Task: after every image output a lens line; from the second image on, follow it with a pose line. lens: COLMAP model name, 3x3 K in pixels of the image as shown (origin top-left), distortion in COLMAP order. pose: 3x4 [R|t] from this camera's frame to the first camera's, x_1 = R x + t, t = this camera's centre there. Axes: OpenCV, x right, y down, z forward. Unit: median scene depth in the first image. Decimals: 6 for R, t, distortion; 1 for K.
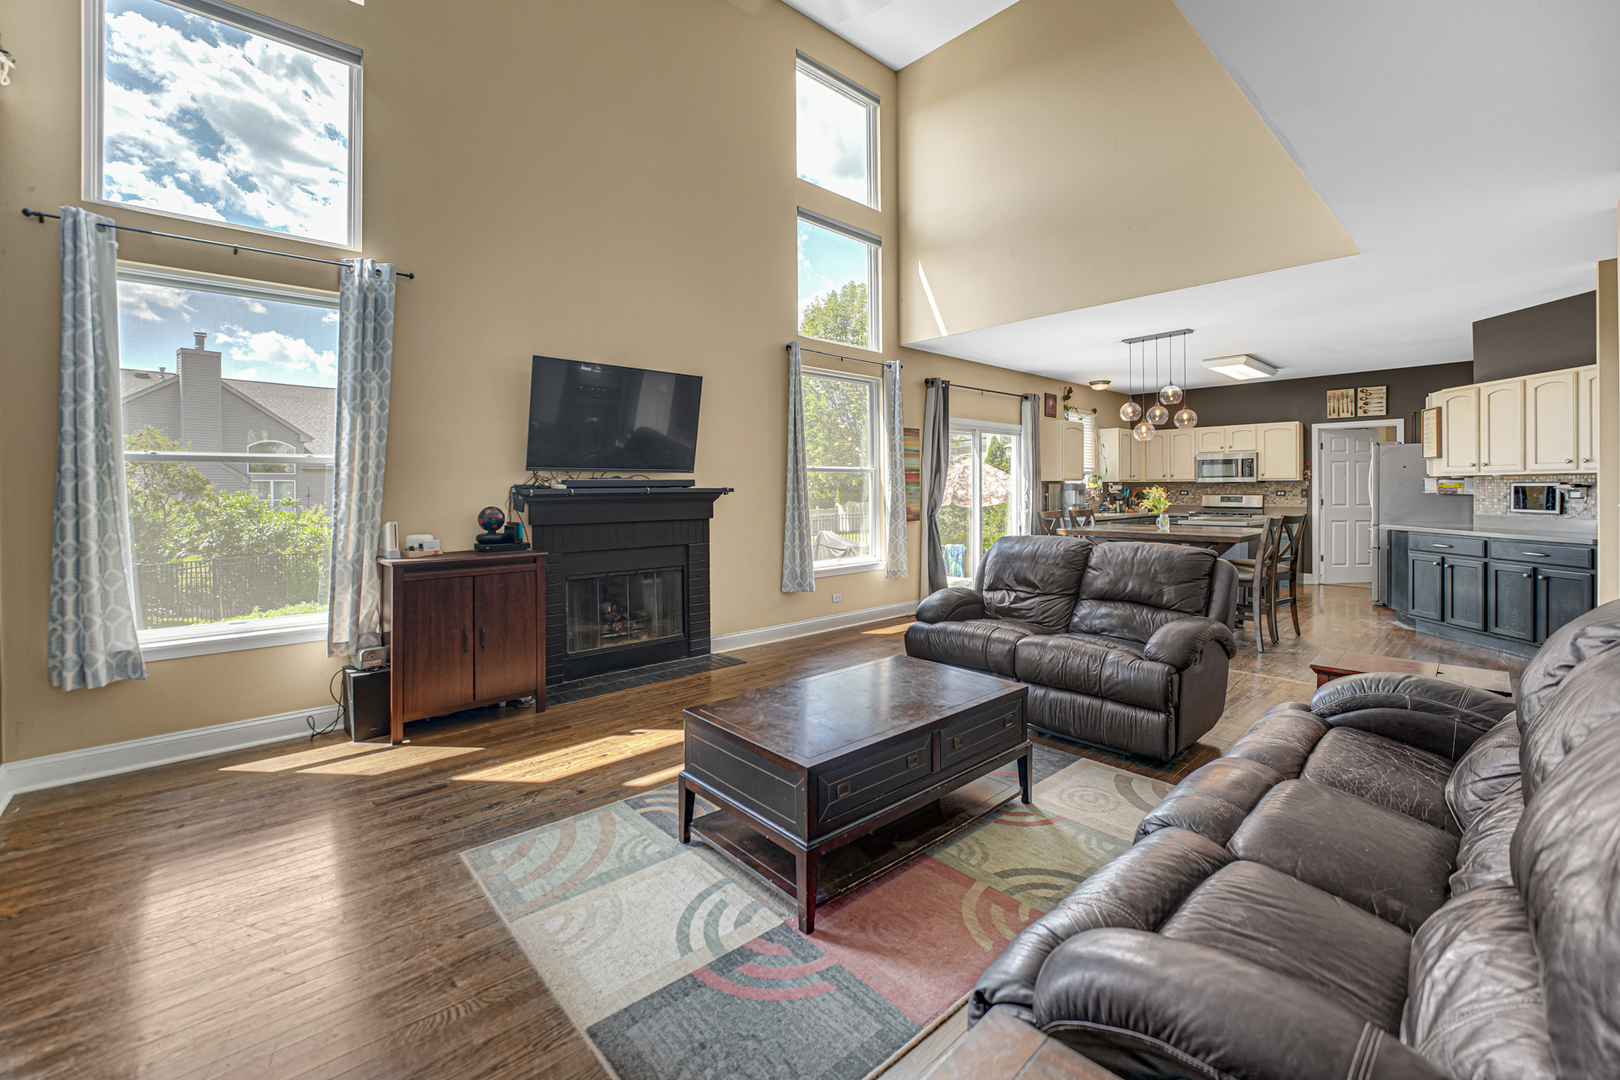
lens RADIAL K [[673.1, 0, 807.7], [0, 673.1, 491.0], [0, 0, 1]] dist [-0.025657, 0.000089]
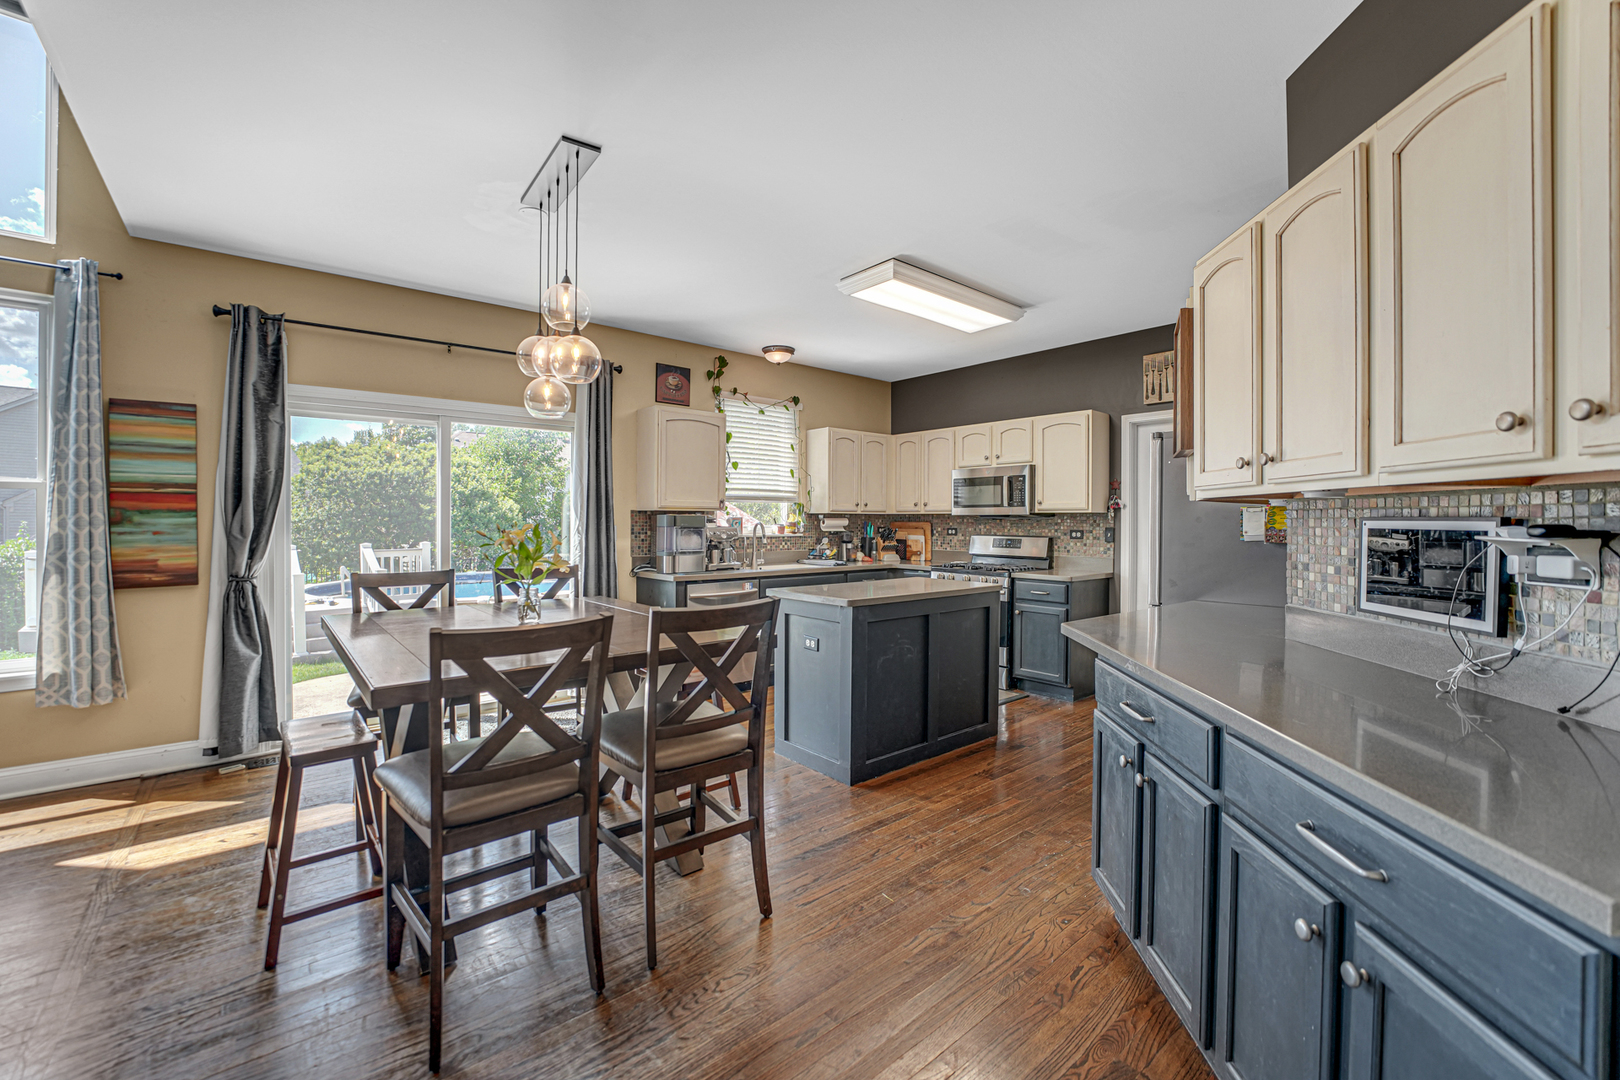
lens RADIAL K [[660.4, 0, 805.1], [0, 660.4, 529.4], [0, 0, 1]] dist [-0.030791, -0.000106]
pose [[0.999287, 0.007558, -0.036987, 0.803602], [-0.007194, 0.999925, 0.009962, -0.008403], [0.037060, -0.009688, 0.999266, 0.663579]]
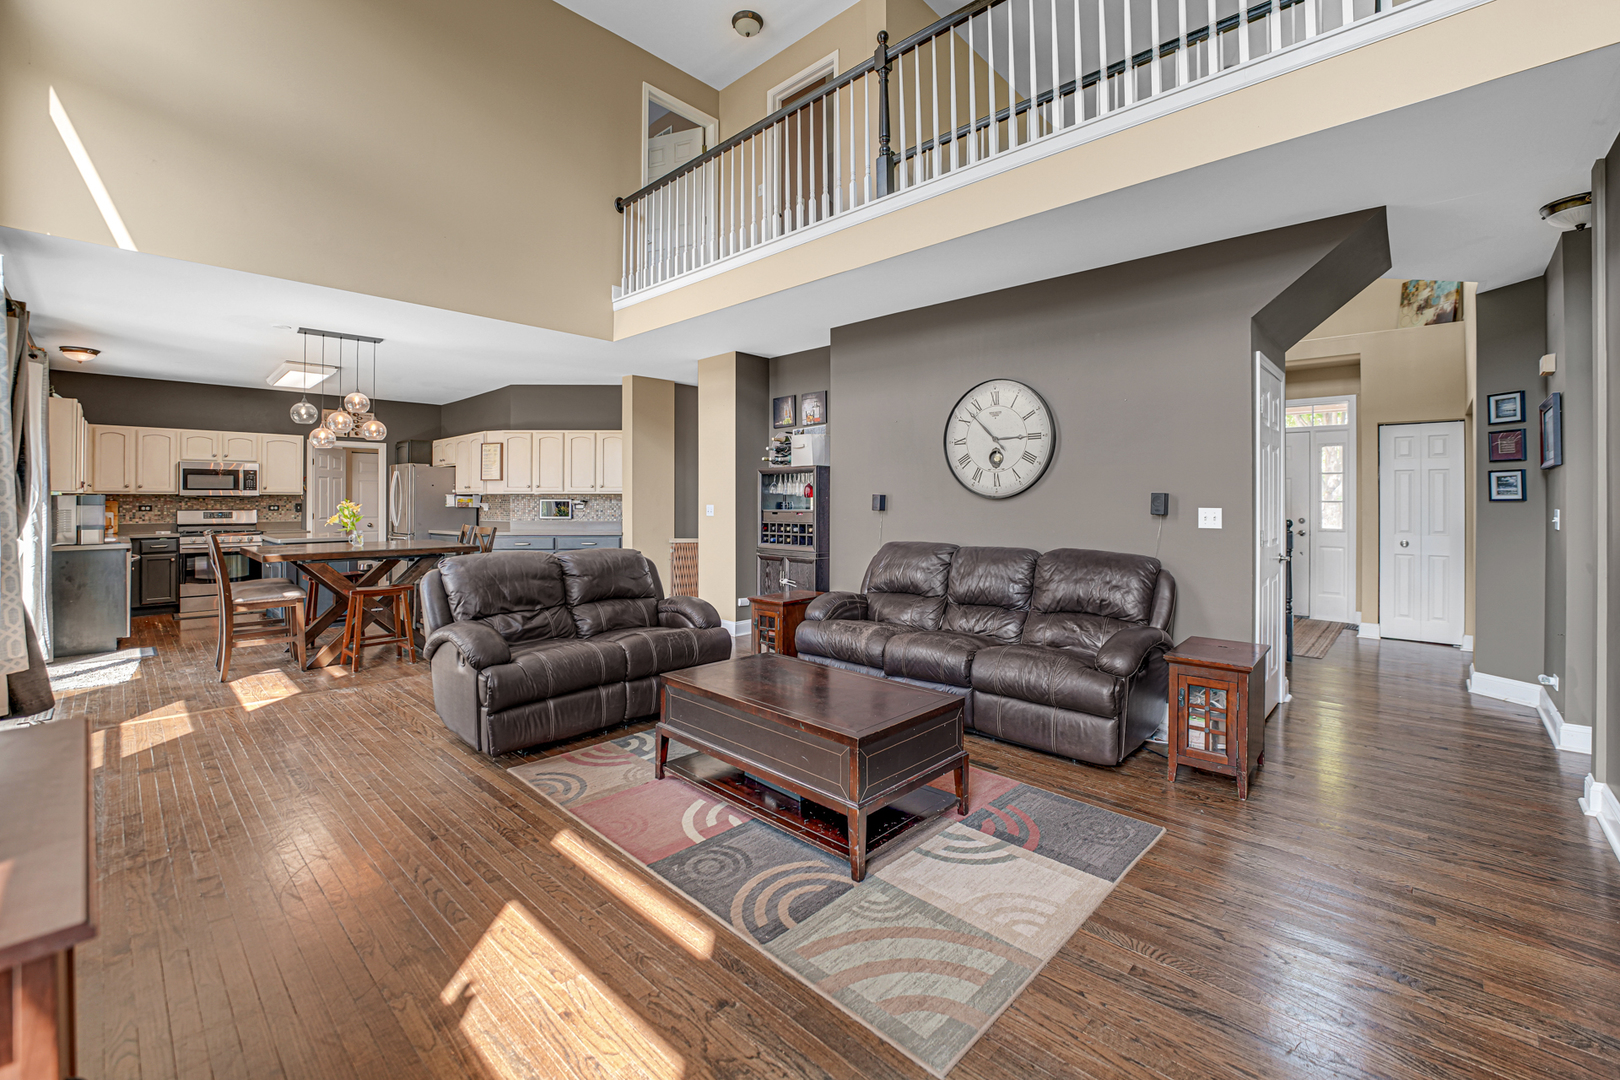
lens RADIAL K [[673.8, 0, 807.3], [0, 673.8, 498.8], [0, 0, 1]] dist [-0.023298, 0.000365]
pose [[-0.072087, 0.006466, 0.997377, -0.485119], [0.004011, 0.999973, -0.006193, -0.001272], [-0.997390, 0.003554, -0.072111, 0.493942]]
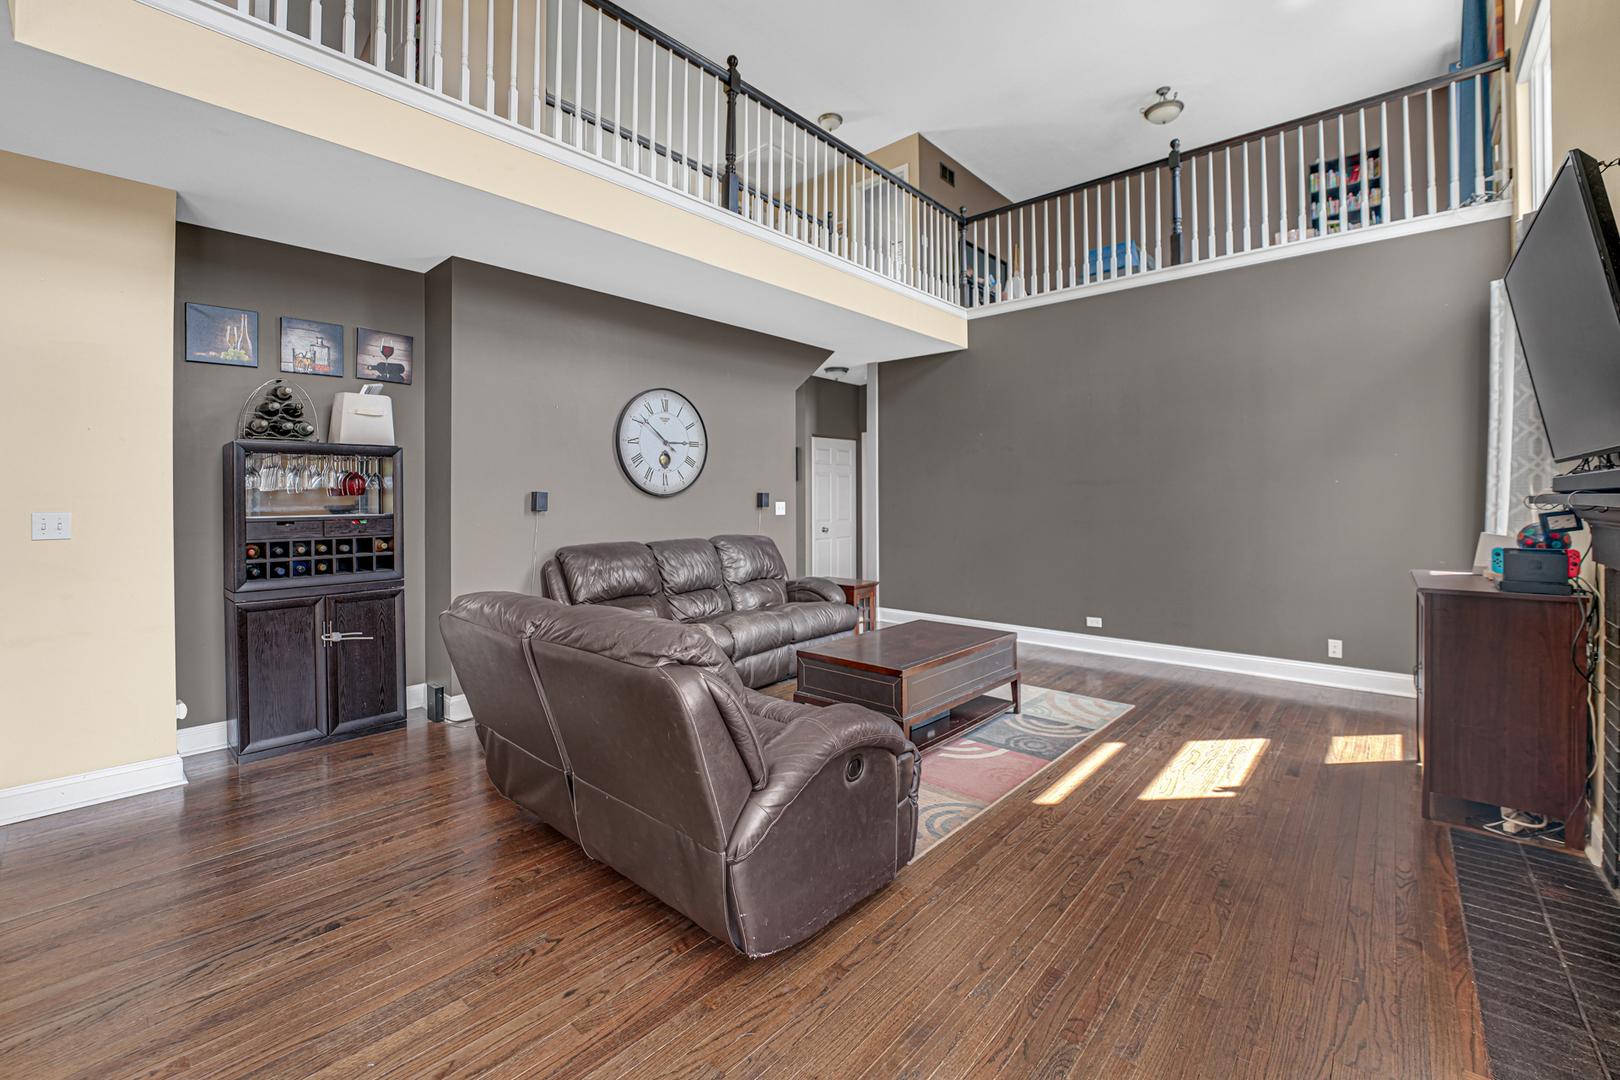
lens RADIAL K [[664.6, 0, 809.3], [0, 664.6, 505.4], [0, 0, 1]] dist [-0.025969, 0.000103]
pose [[-0.995462, 0.011337, -0.094478, 0.203155], [0.009924, 0.999832, 0.015411, -0.005387], [0.094637, 0.014403, -0.995408, 1.109666]]
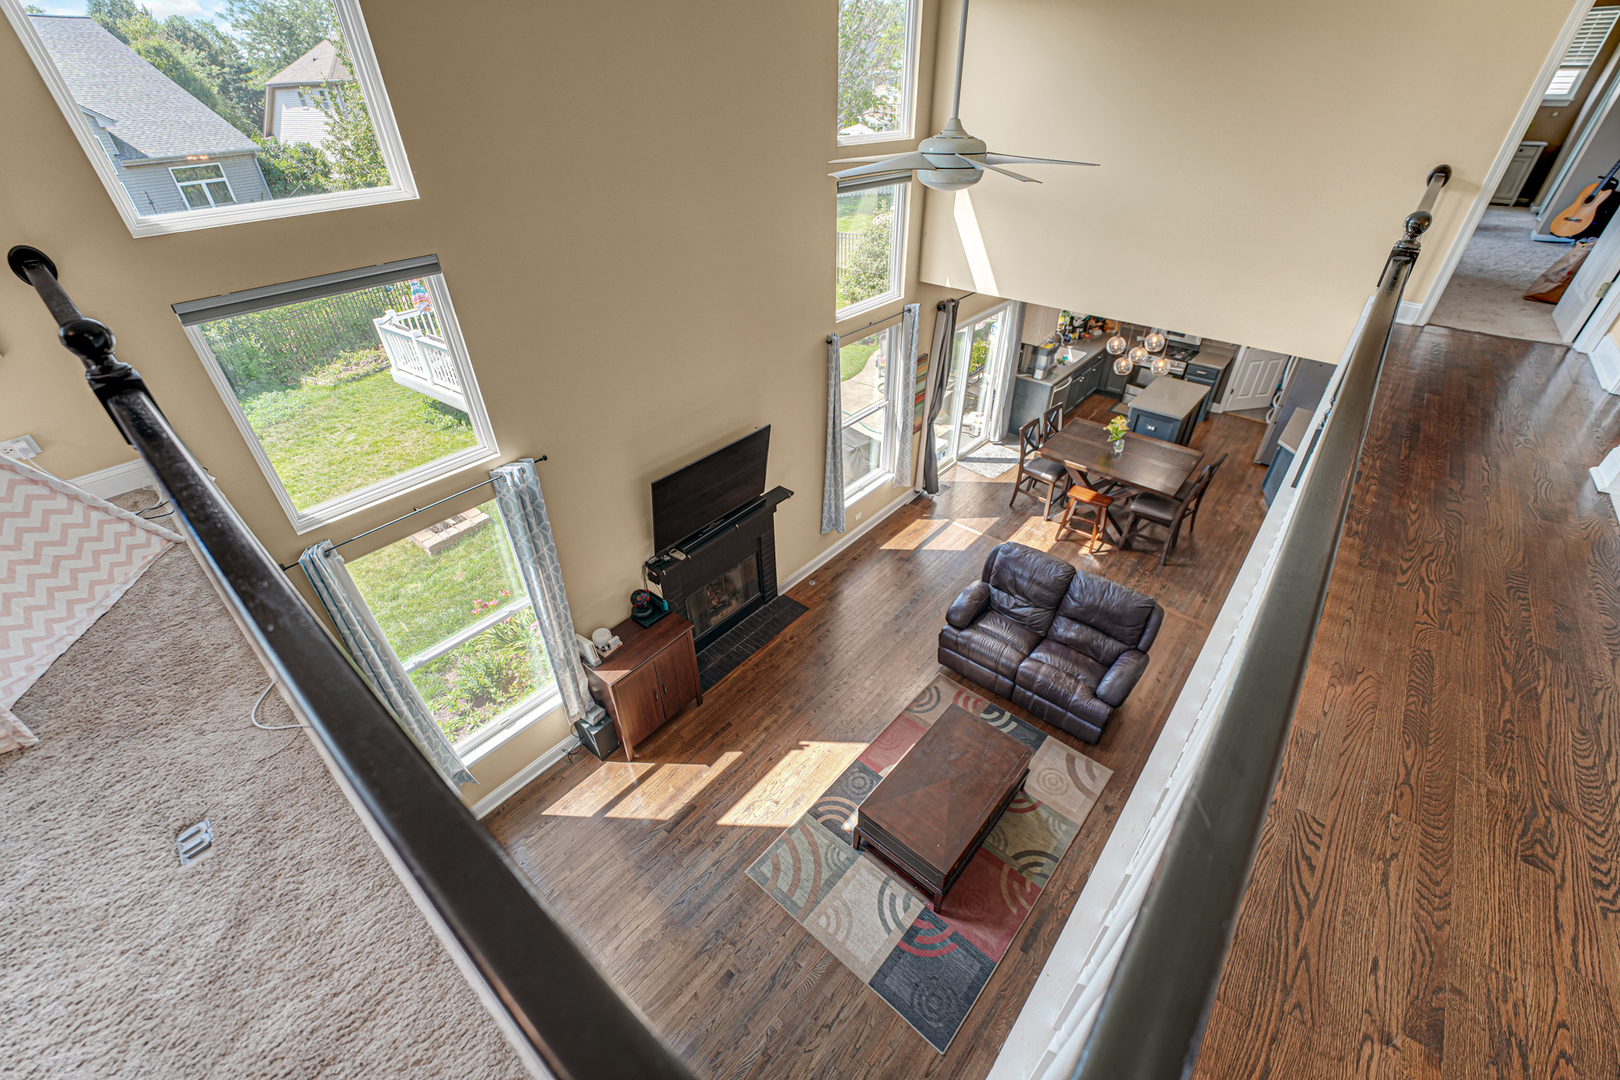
lens RADIAL K [[649.3, 0, 810.0], [0, 649.3, 540.0], [0, 0, 1]] dist [-0.028707, 0.005241]
pose [[0.992005, -0.076952, 0.100020, -0.189449], [0.005366, 0.817579, 0.575792, -0.560504], [-0.126083, -0.570652, 0.811455, 0.001145]]
